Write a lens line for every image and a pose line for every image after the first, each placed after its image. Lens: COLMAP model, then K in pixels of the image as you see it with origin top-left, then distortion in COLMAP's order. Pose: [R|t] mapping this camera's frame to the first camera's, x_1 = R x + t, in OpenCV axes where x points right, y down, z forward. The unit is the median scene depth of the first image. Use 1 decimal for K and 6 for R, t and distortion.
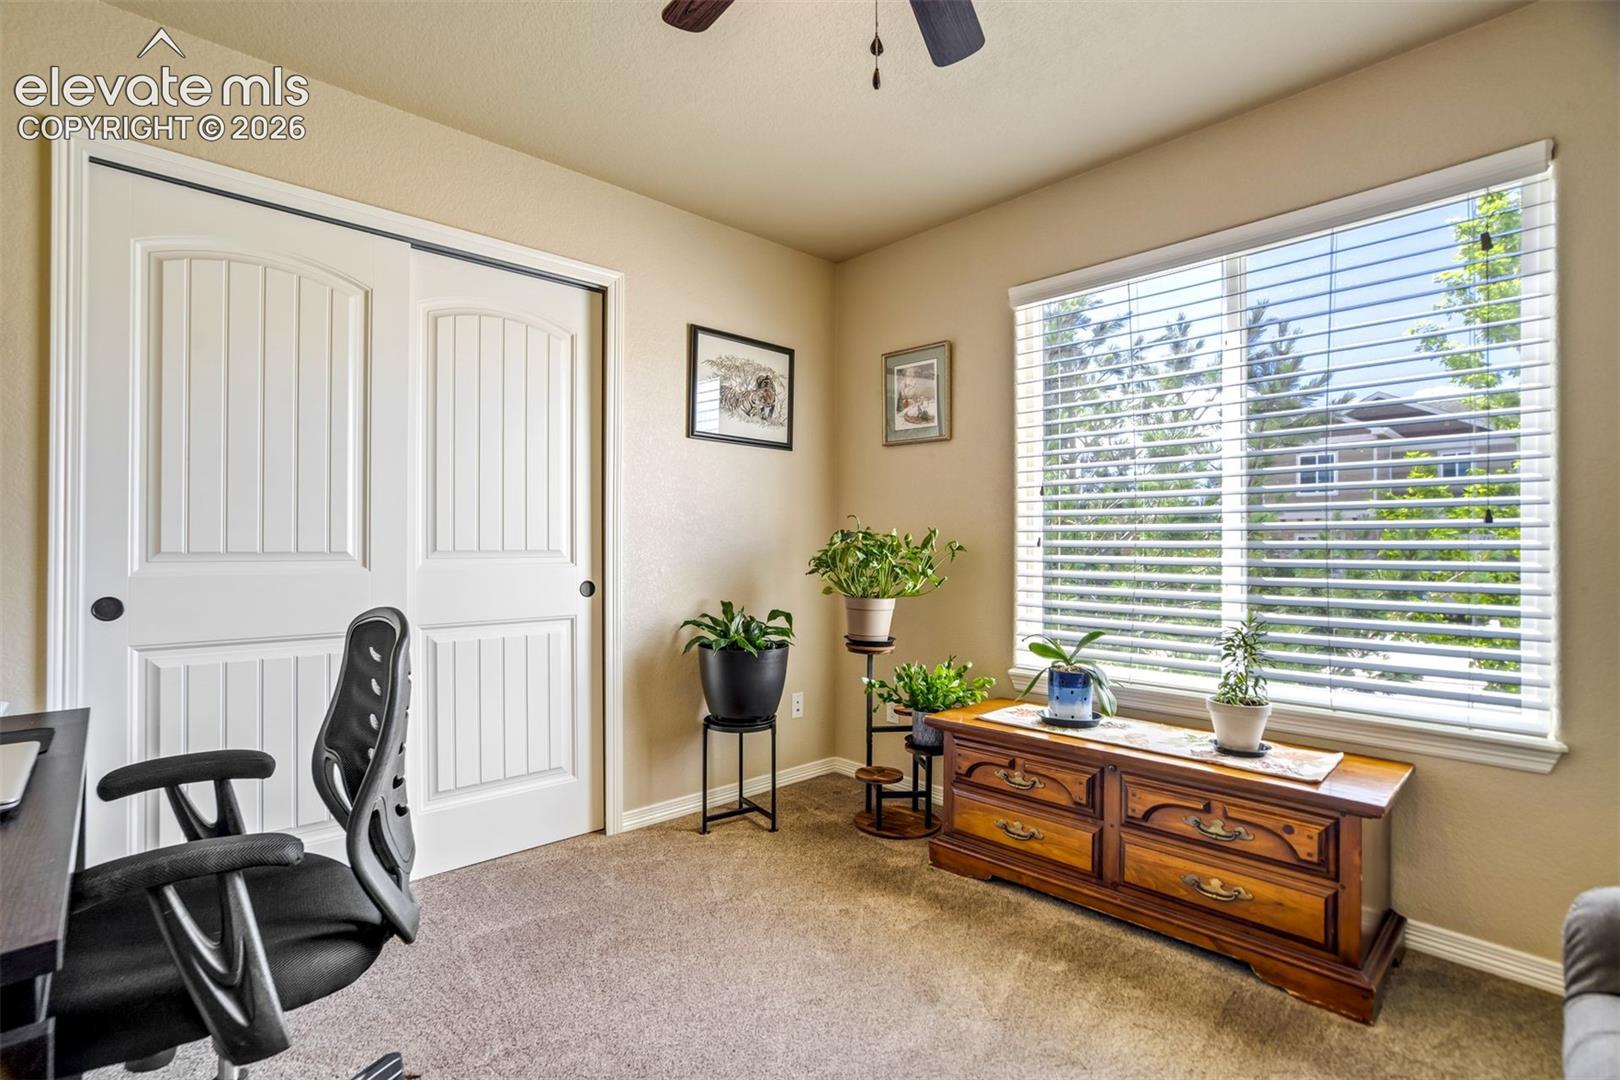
lens RADIAL K [[760.1, 0, 809.4], [0, 760.1, 541.6], [0, 0, 1]] dist [-0.038880, 0.021380]
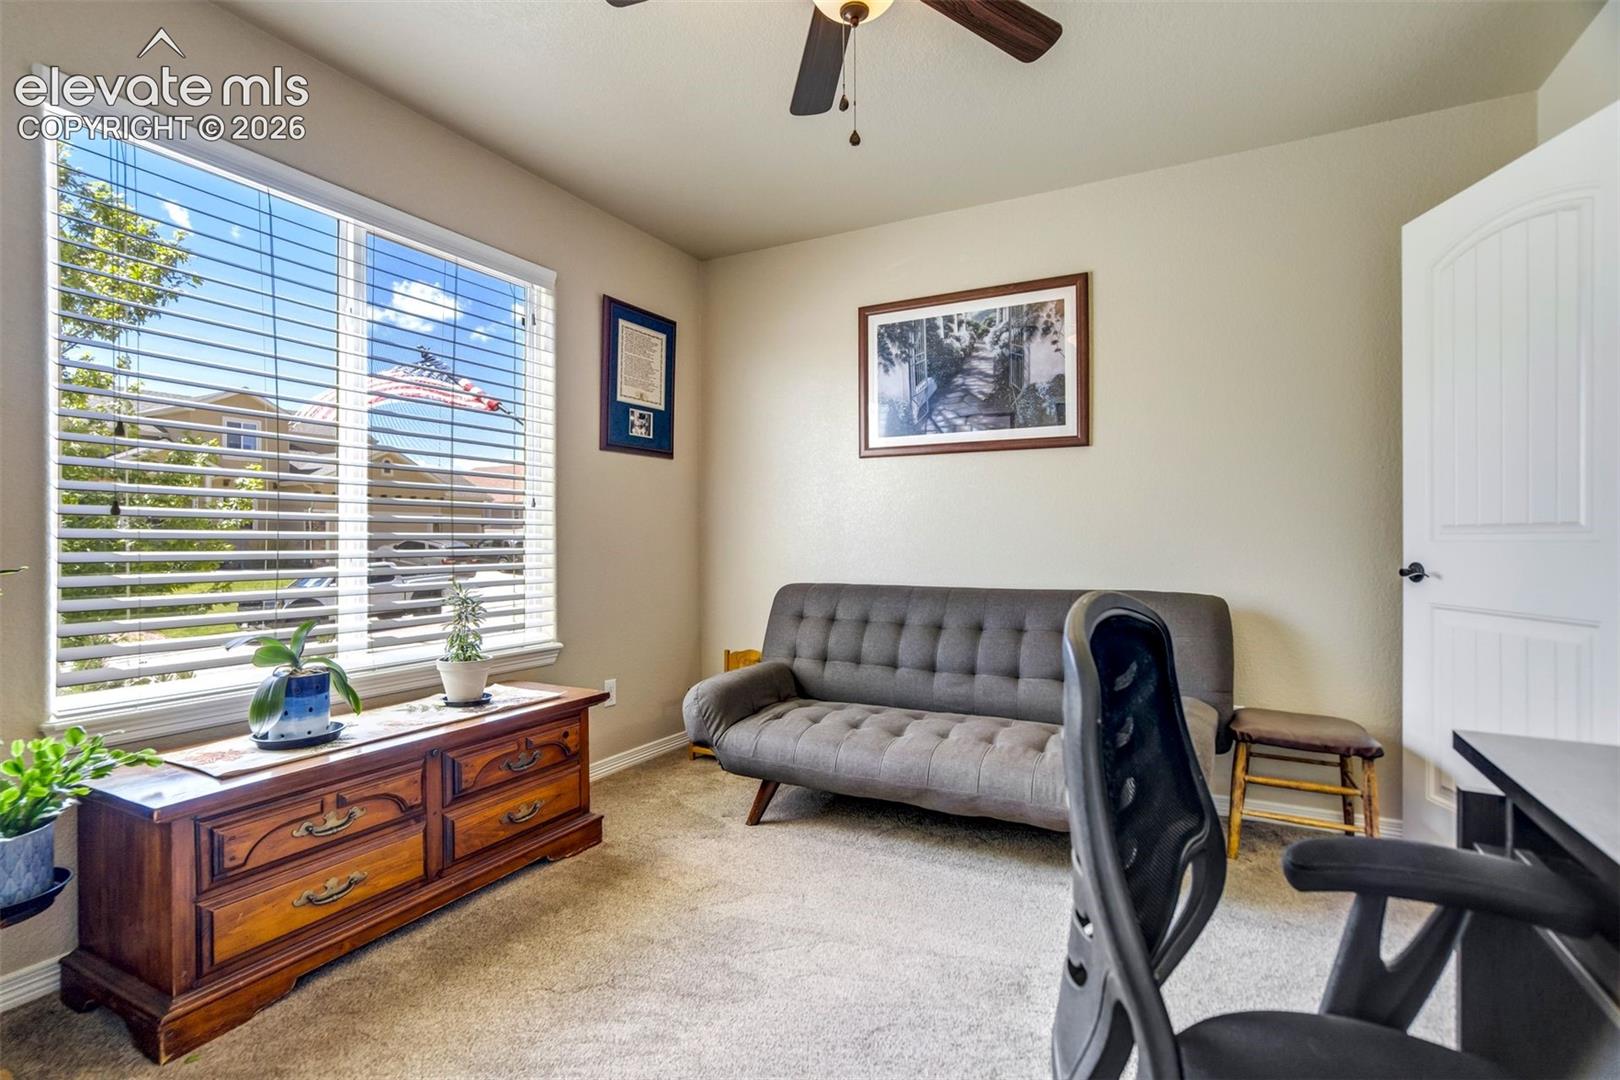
lens RADIAL K [[760.1, 0, 810.8], [0, 760.1, 540.9], [0, 0, 1]] dist [-0.038880, 0.021380]
pose [[-0.326526, 0.000088, 0.945188, -0.632595], [-0.006090, 0.999979, -0.002197, 0.038288], [-0.945169, -0.006474, -0.326518, 0.863384]]
